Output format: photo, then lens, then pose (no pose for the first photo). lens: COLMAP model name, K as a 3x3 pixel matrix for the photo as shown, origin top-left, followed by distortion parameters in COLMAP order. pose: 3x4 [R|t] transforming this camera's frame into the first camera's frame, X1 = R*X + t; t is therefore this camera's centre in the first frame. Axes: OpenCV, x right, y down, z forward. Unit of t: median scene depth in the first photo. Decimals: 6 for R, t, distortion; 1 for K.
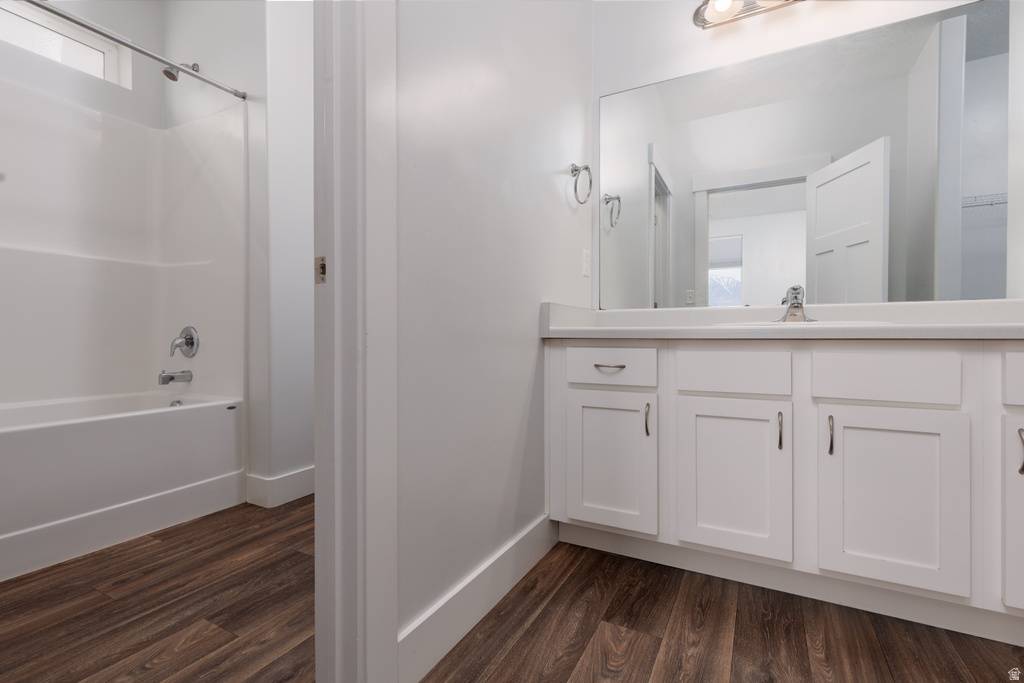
lens RADIAL K [[458.2, 0, 520.0], [0, 458.2, 346.0], [0, 0, 1]] dist [-0.003198, 0.001332]
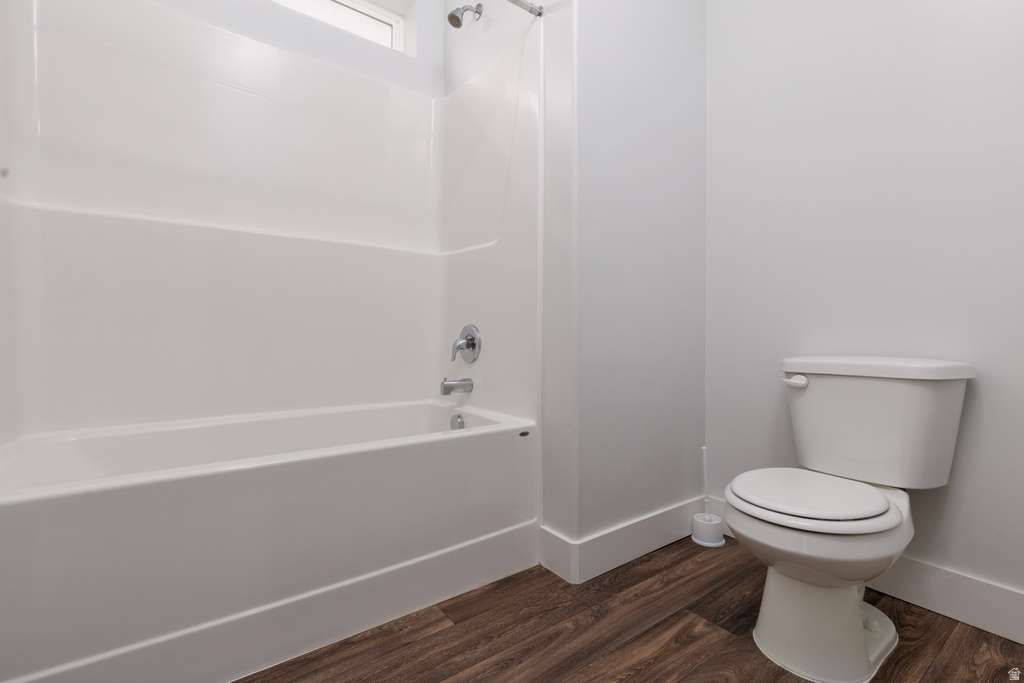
lens RADIAL K [[458.2, 0, 504.4], [0, 458.2, 347.7], [0, 0, 1]] dist [-0.003198, 0.001332]
pose [[0.888927, 0.011238, -0.457910, -0.341912], [-0.010648, 0.999936, 0.003869, -0.005970], [0.457924, 0.001437, 0.888990, 0.350207]]
